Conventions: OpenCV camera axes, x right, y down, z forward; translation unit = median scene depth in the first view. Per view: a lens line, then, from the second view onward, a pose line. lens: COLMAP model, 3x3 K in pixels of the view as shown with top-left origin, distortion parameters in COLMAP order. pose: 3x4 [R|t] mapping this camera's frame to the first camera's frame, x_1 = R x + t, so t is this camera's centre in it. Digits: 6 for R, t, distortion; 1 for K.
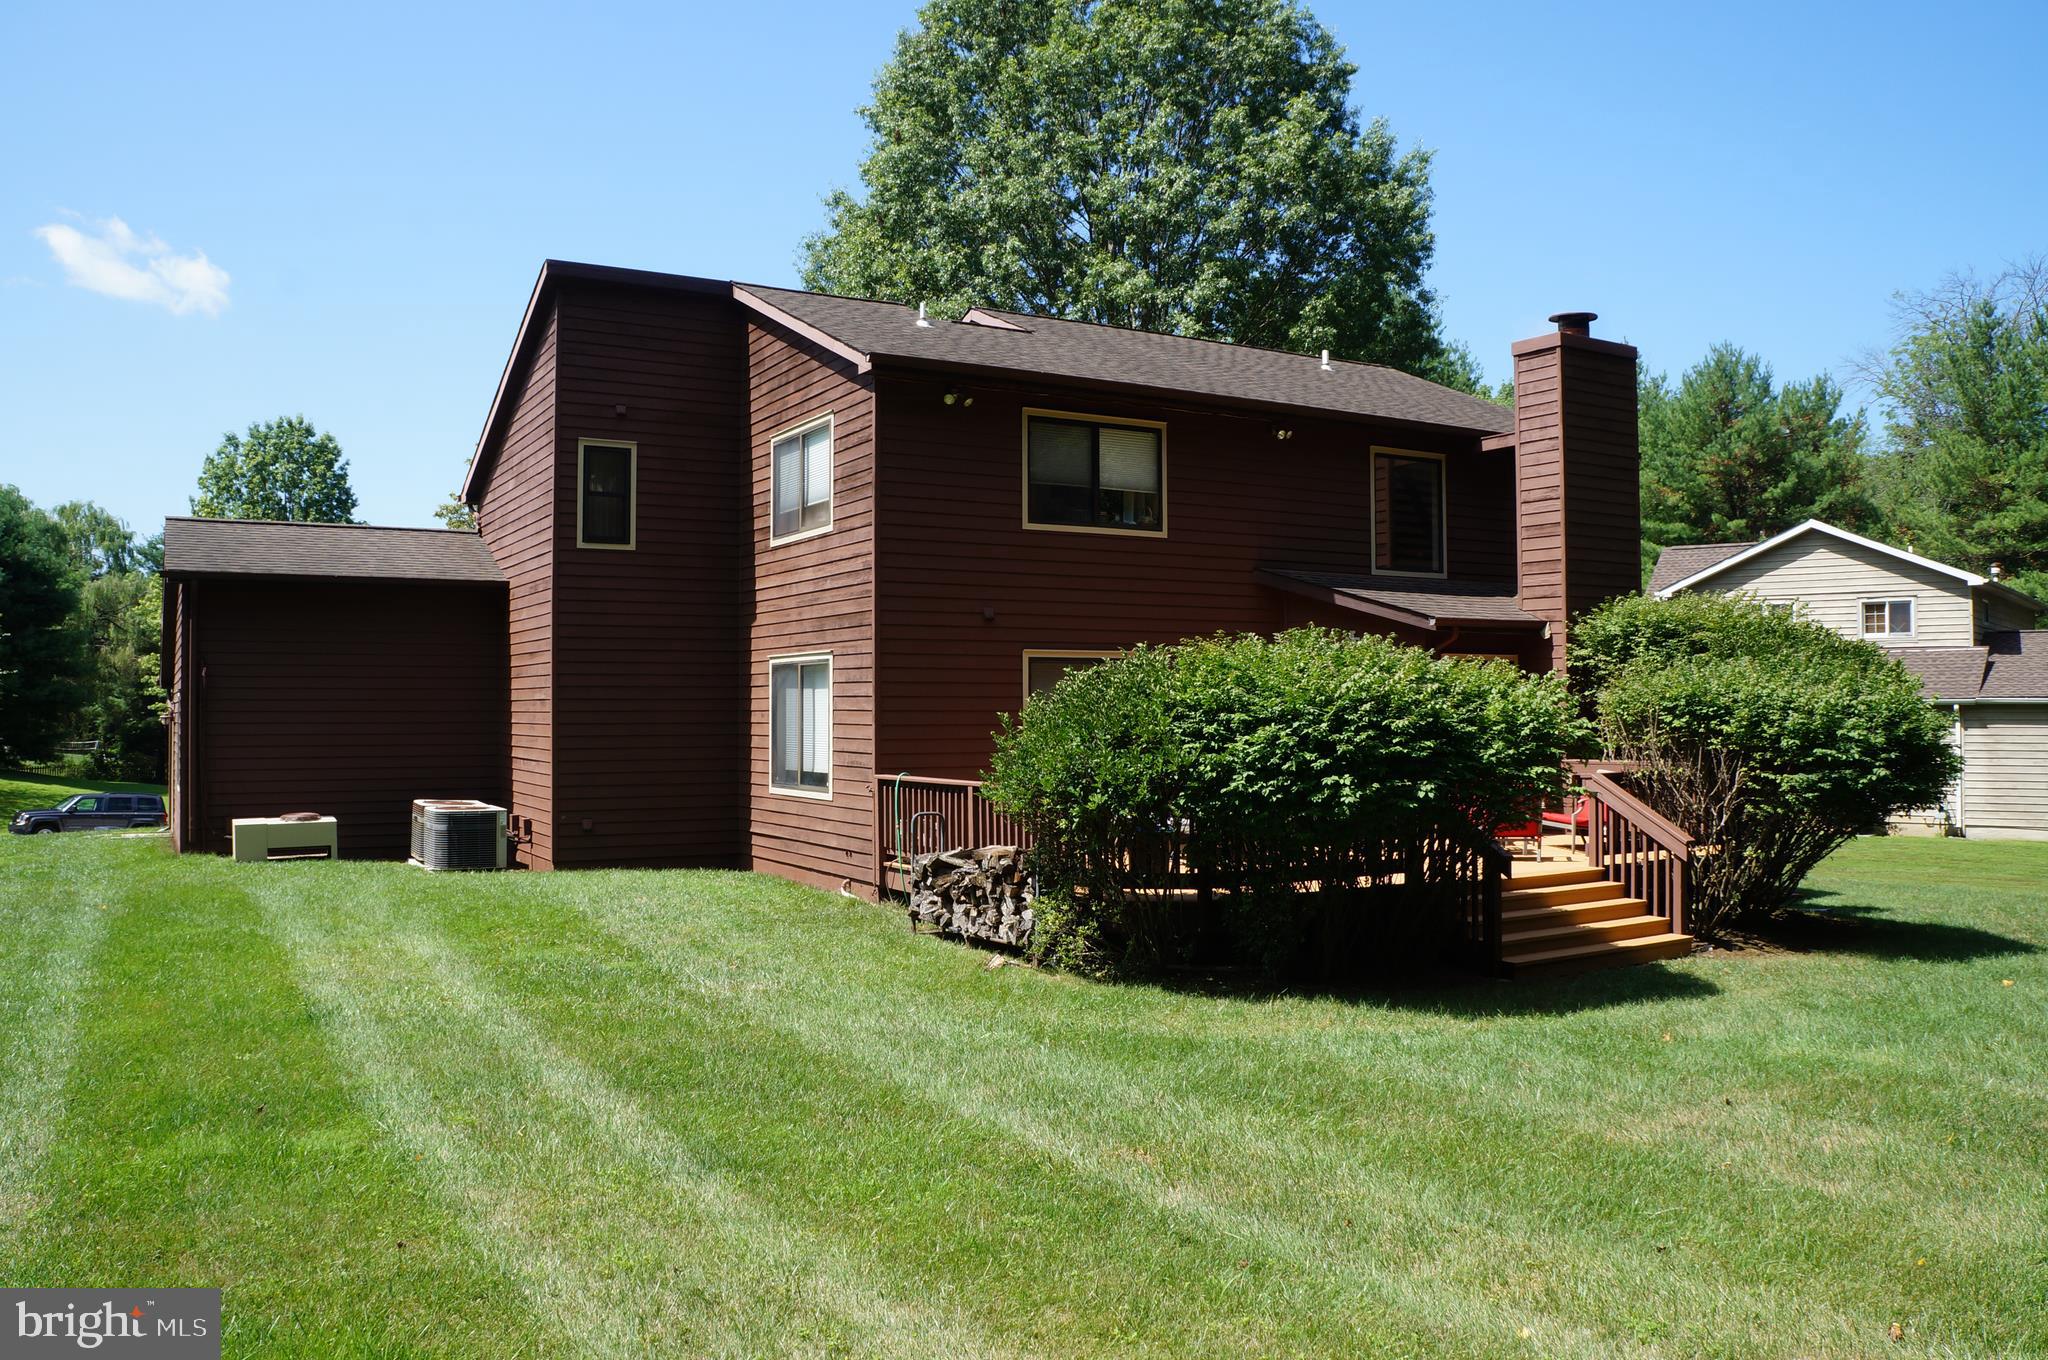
lens RADIAL K [[1591.3, 0, 1024.0], [0, 1591.3, 680.0], [0, 0, 1]] dist [-0.166045, 0.113361]
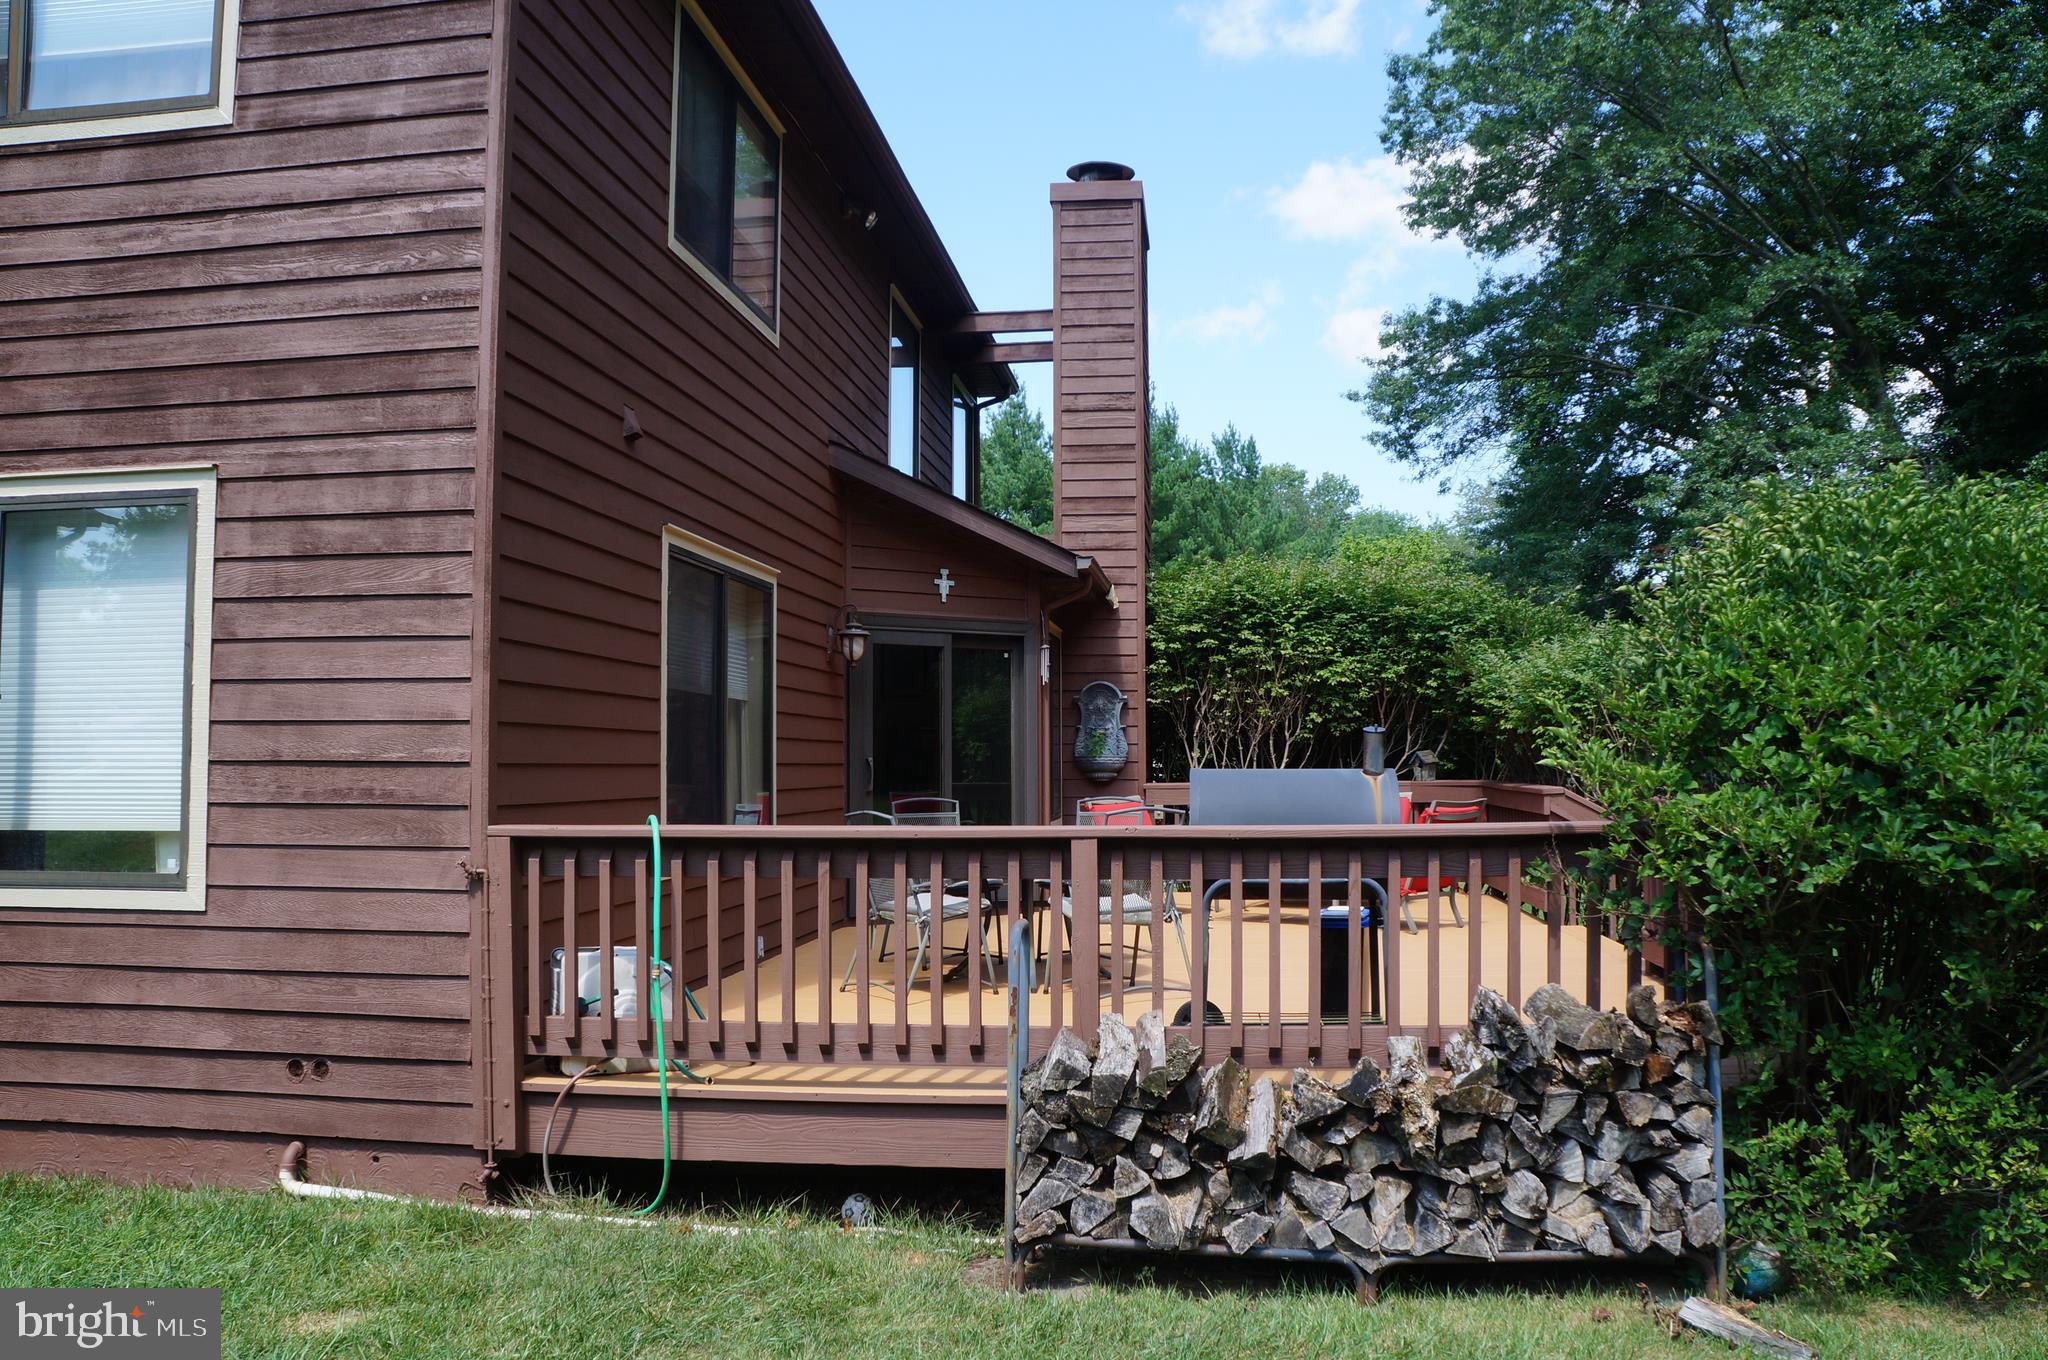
lens RADIAL K [[1591.3, 0, 1024.0], [0, 1591.3, 680.0], [0, 0, 1]] dist [-0.166045, 0.113361]
pose [[0.601982, 0.038699, 0.797571, -0.290117], [-0.010046, 0.999113, -0.040896, 0.040769], [-0.798446, 0.016606, 0.601837, 0.702580]]
